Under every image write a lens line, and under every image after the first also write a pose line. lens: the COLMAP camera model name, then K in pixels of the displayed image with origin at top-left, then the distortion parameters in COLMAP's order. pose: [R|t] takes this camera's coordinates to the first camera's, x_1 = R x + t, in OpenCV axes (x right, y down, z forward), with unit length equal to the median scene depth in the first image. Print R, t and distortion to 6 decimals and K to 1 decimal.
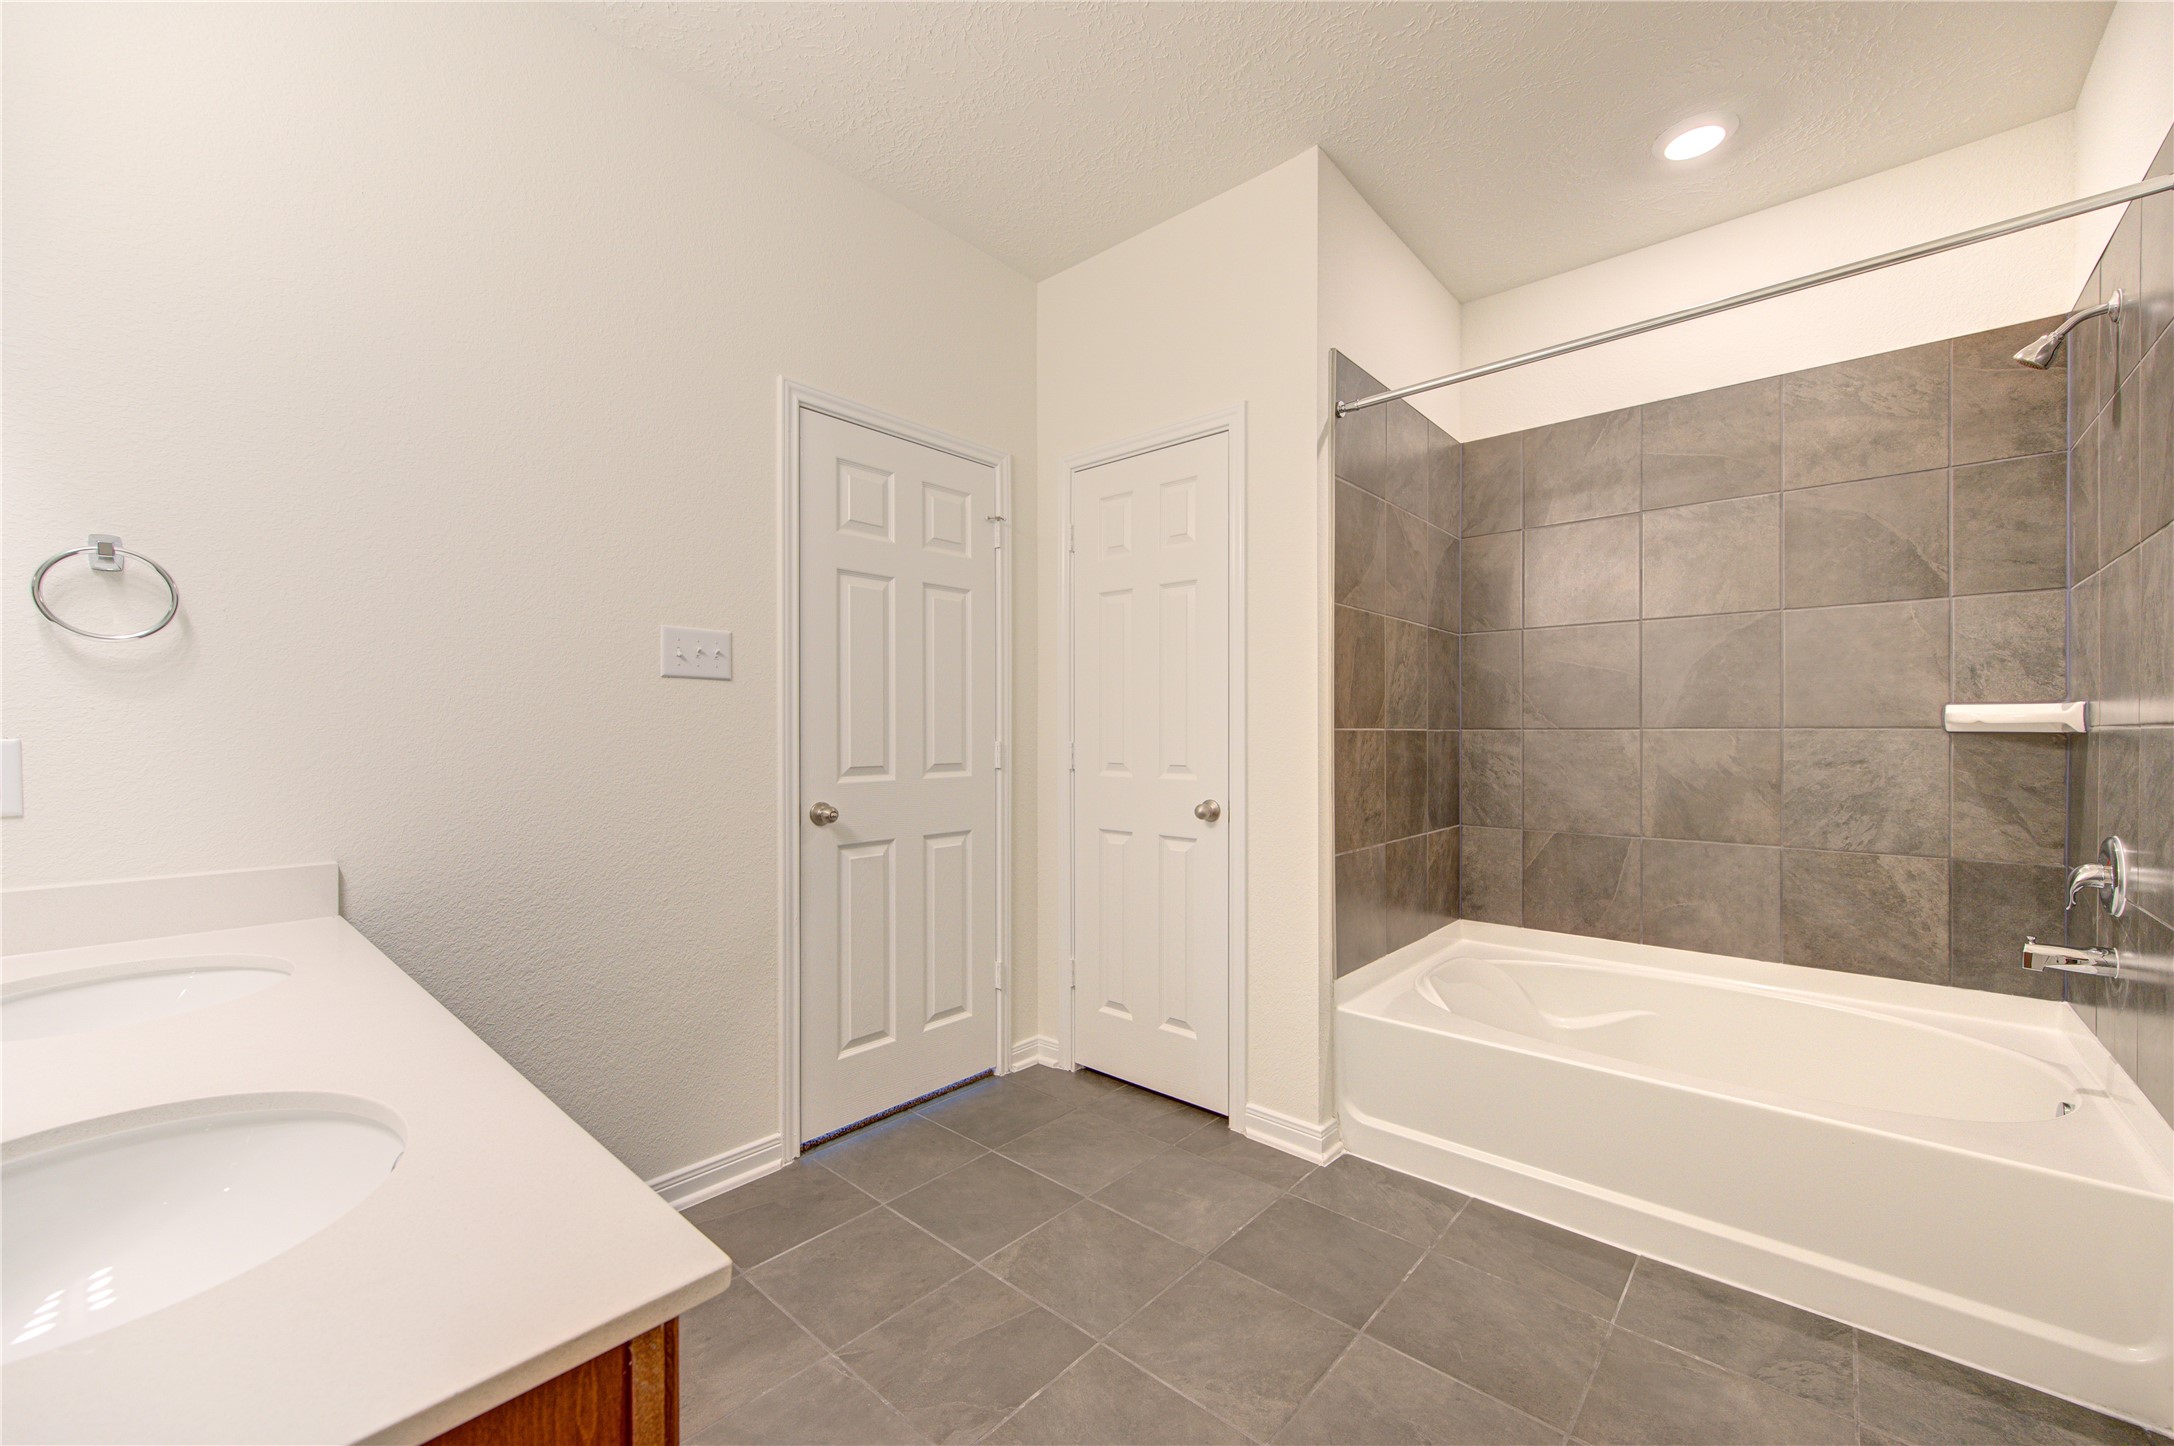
lens RADIAL K [[858.6, 0, 1087.5], [0, 858.6, 734.1], [0, 0, 1]] dist [-0.000377, -0.000338]
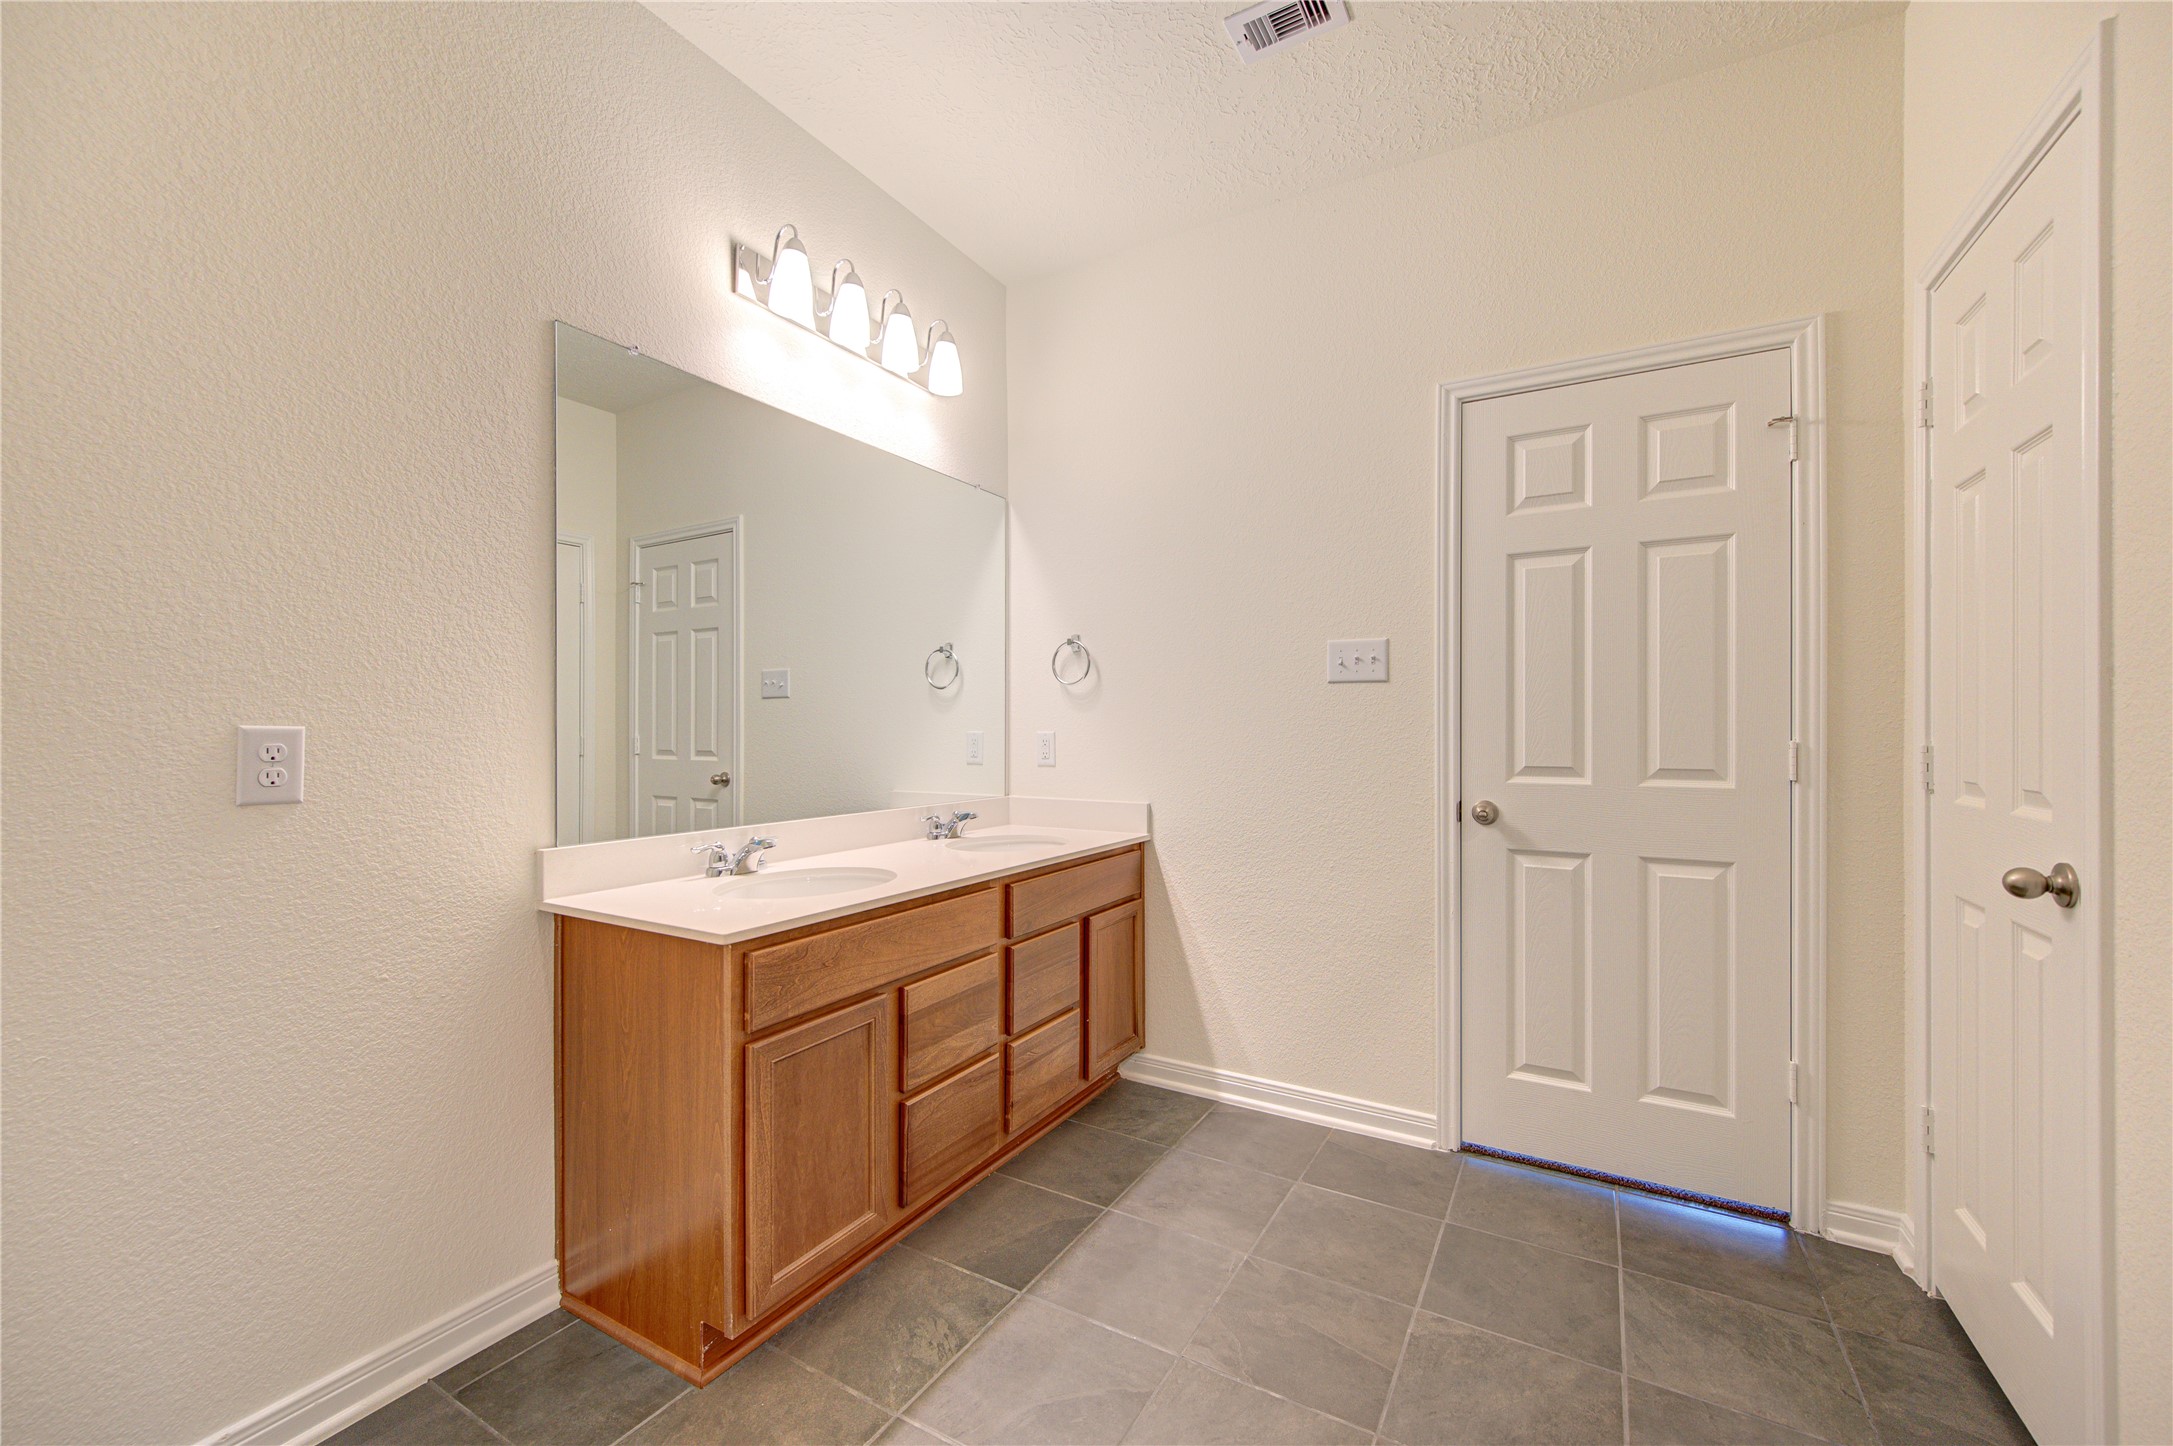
lens RADIAL K [[858.2, 0, 1099.1], [0, 858.2, 732.7], [0, 0, 1]] dist [-0.000377, -0.000338]
pose [[0.200466, 0.001177, -0.979700, 0.536683], [-0.005405, 0.999985, 0.000095, 0.004752], [0.979686, 0.005276, 0.200469, 0.370636]]
